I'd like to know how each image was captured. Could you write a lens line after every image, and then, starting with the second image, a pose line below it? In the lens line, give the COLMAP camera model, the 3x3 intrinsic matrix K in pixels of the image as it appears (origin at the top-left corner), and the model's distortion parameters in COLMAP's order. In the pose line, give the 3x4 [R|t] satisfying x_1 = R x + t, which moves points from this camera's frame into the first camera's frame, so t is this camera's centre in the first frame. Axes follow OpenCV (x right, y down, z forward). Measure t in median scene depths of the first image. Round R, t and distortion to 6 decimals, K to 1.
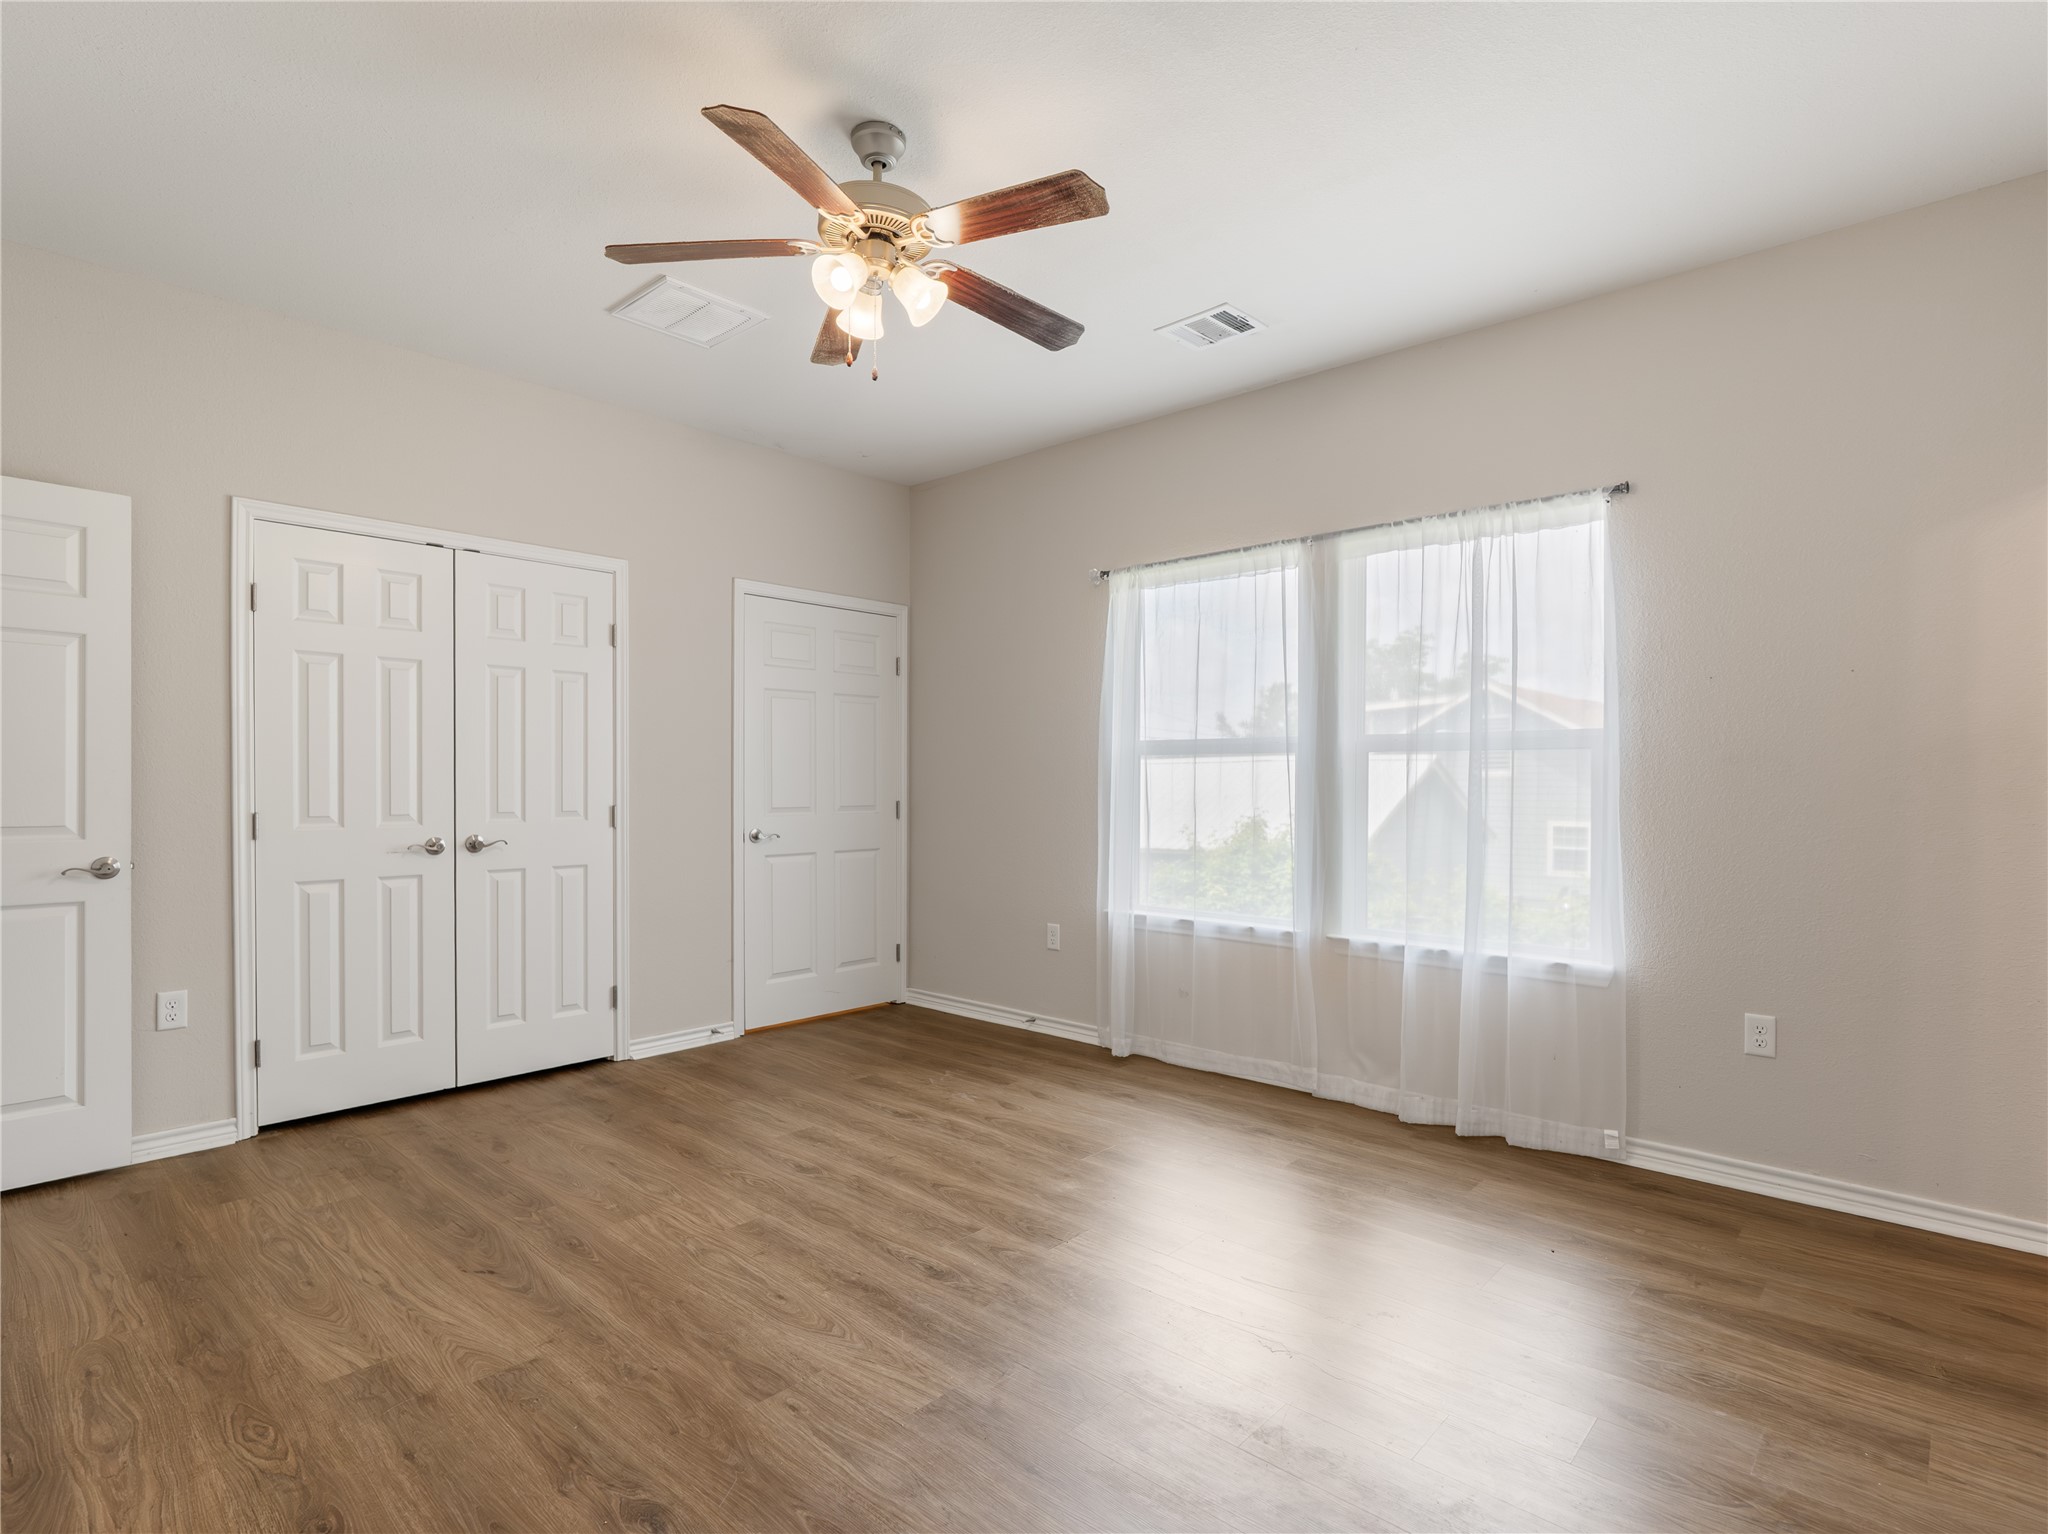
lens RADIAL K [[1042.3, 0, 1042.9], [0, 1042.3, 790.9], [0, 0, 1]] dist [-0.004992, -0.000996]
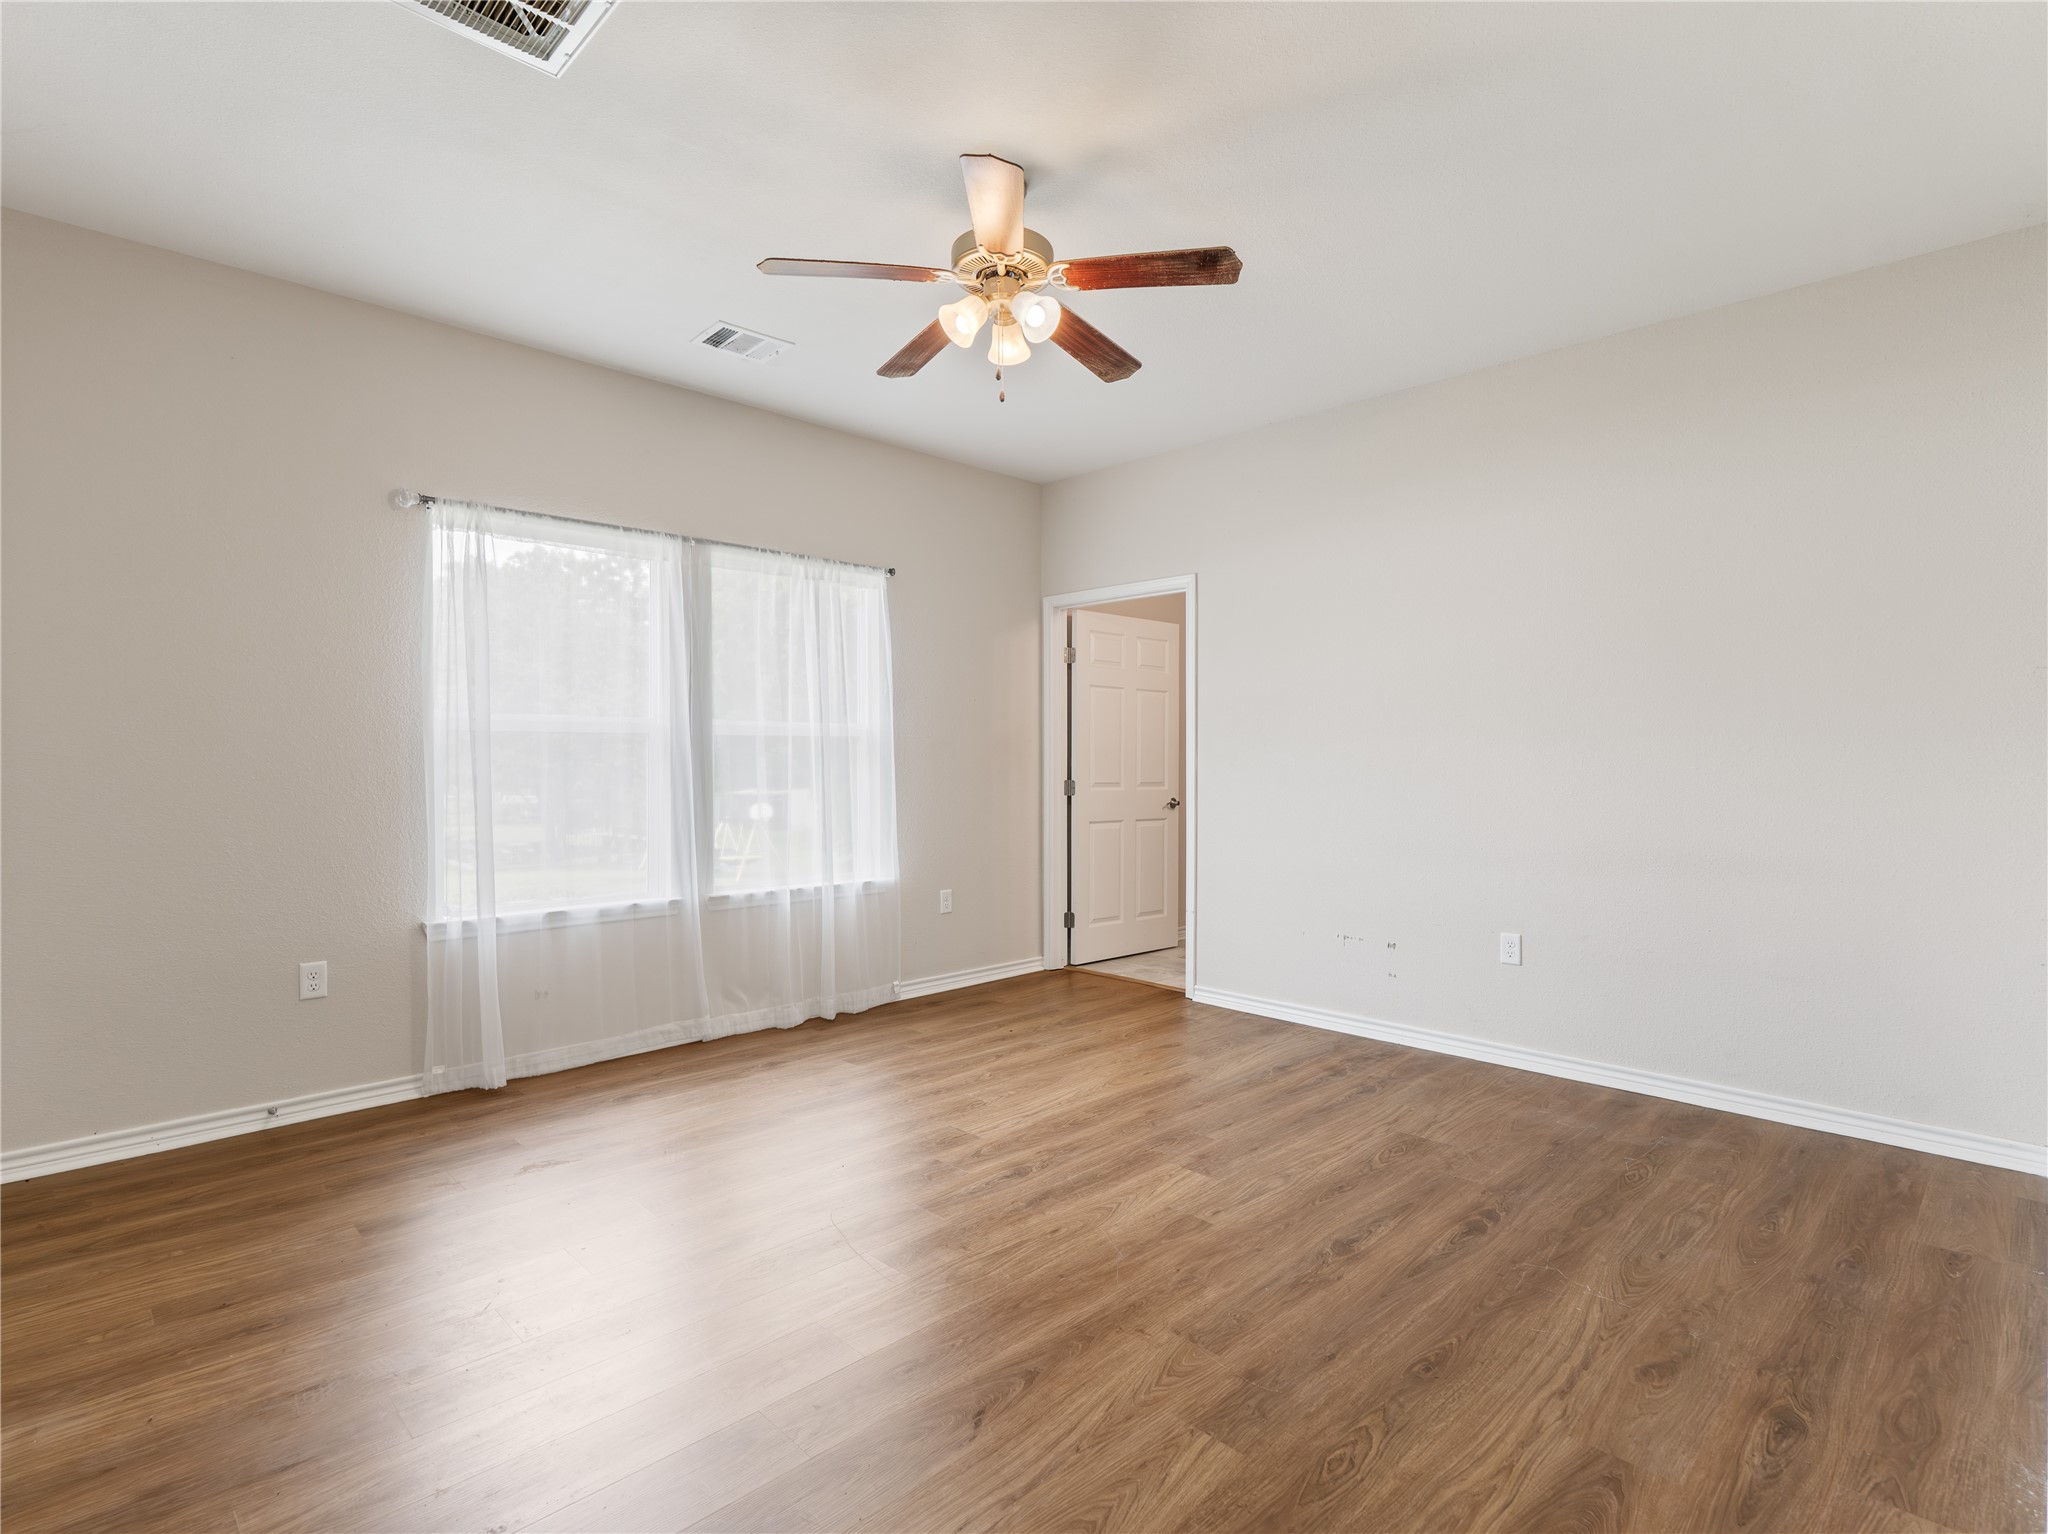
lens RADIAL K [[1025.9, 0, 1024.0], [0, 1025.9, 767.0], [0, 0, 1]] dist [-0.004953, -0.000388]
pose [[0.058494, -0.011393, 0.998223, -0.867164], [0.010582, 0.999886, 0.010792, -0.010128], [-0.998232, 0.009931, 0.058608, 0.629309]]
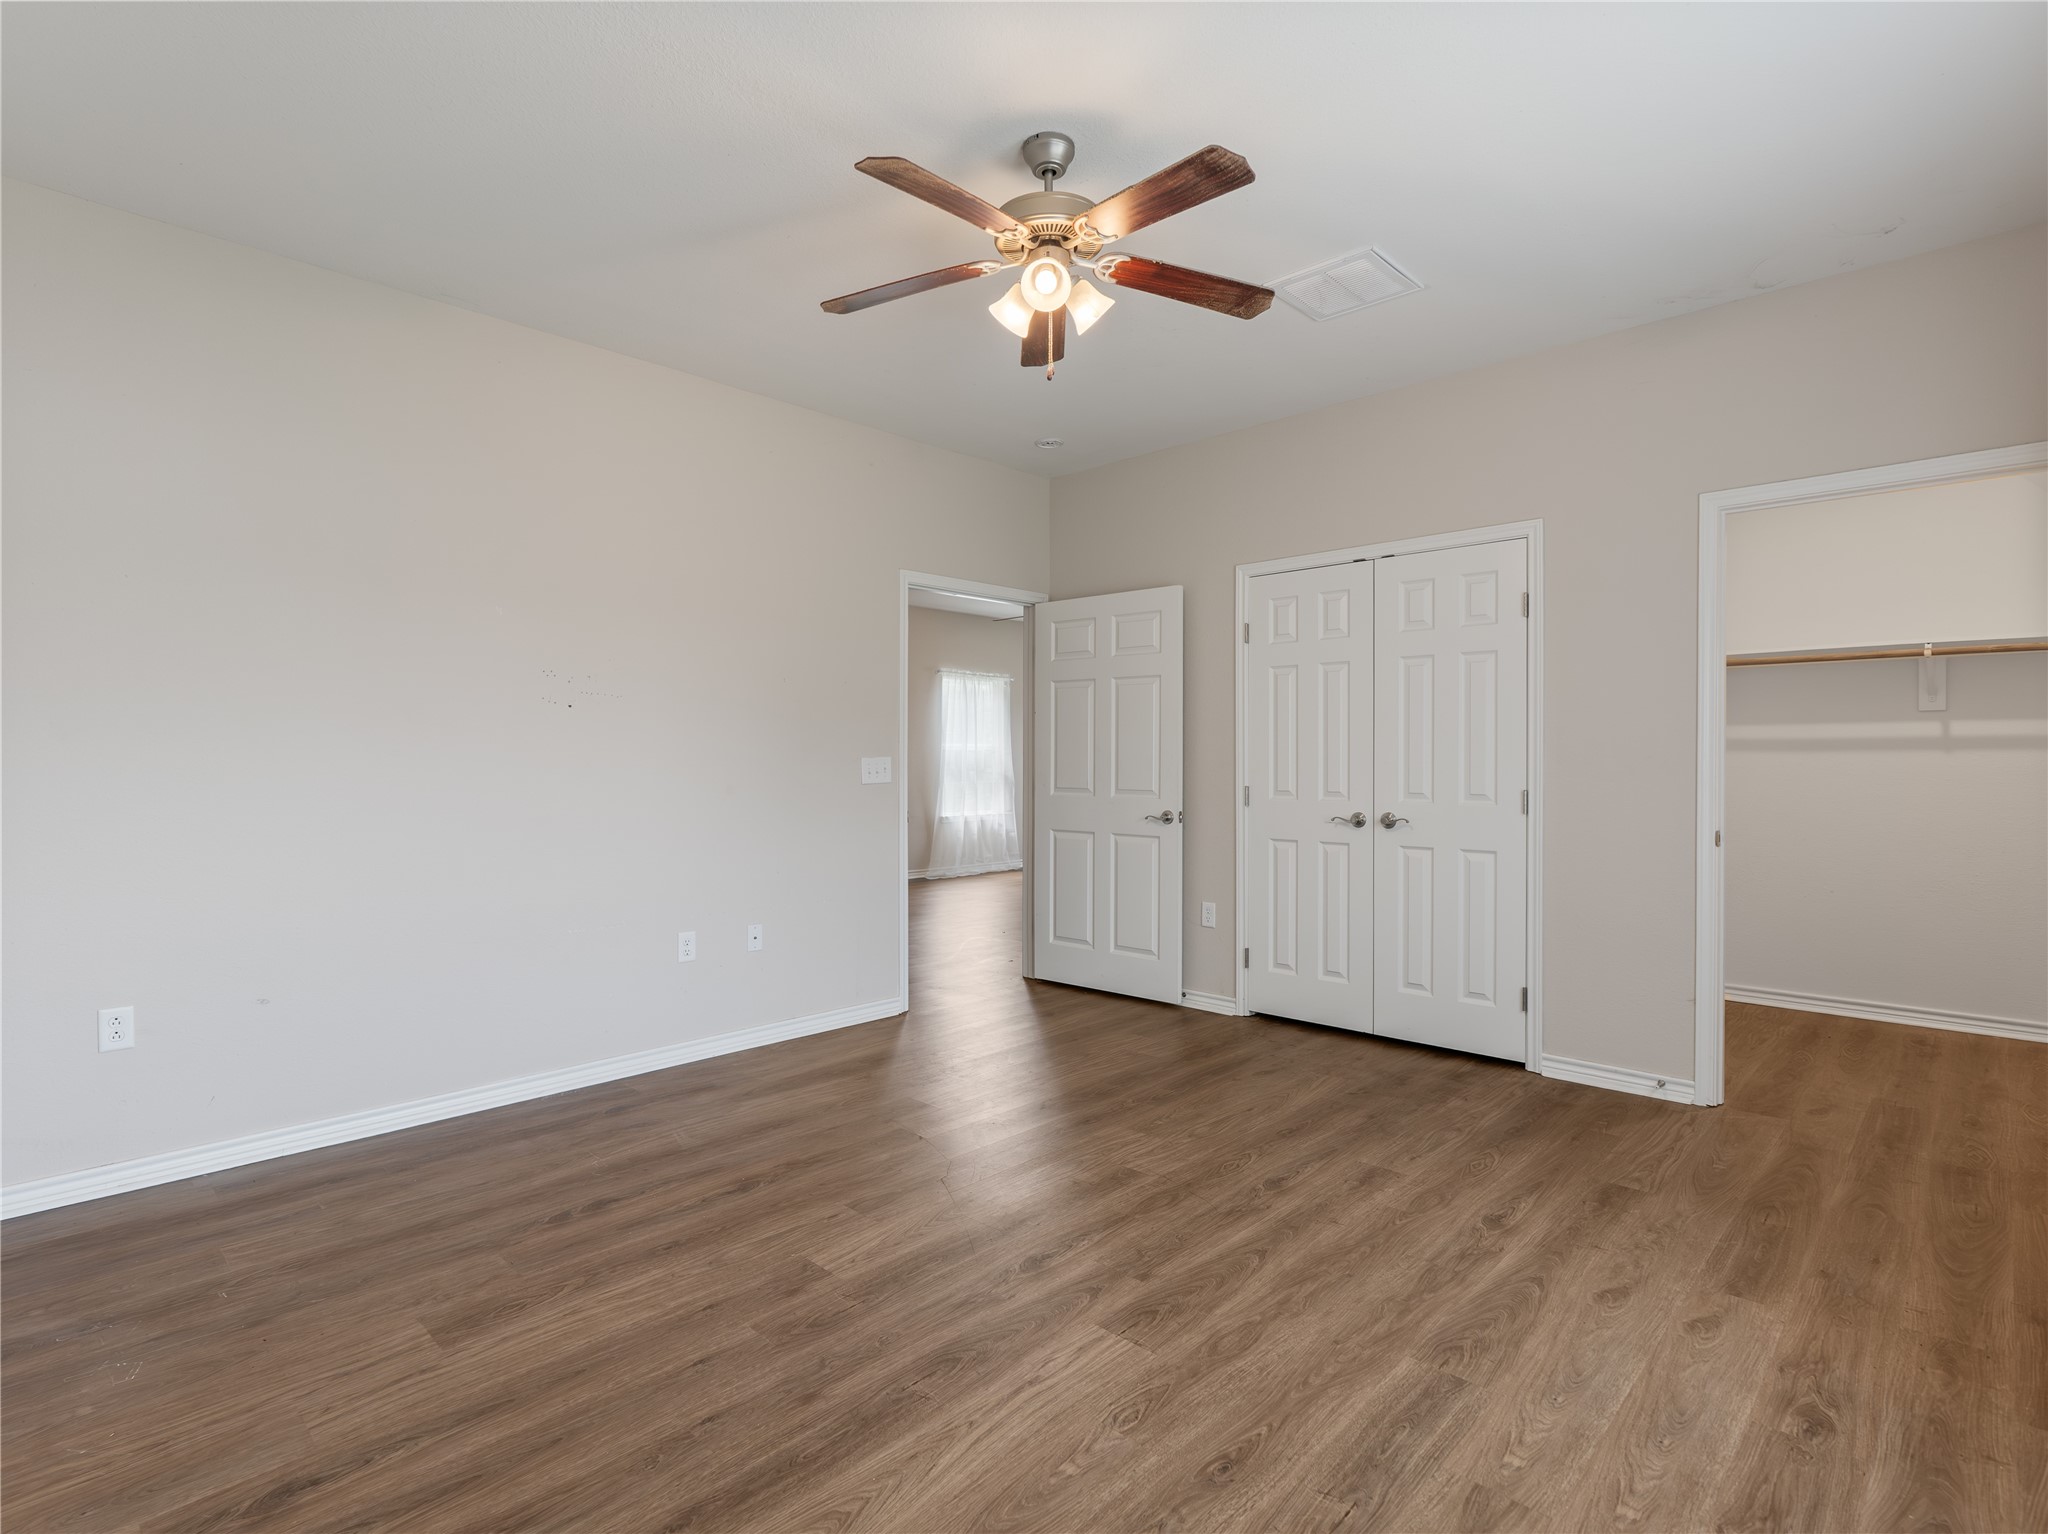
lens RADIAL K [[1025.9, 0, 1024.0], [0, 1025.9, 767.0], [0, 0, 1]] dist [-0.004953, -0.000388]
pose [[-0.031384, 0.003112, -0.999503, 0.596576], [-0.009896, 0.999945, 0.003424, -0.006345], [0.999458, 0.009998, -0.031352, 0.694022]]
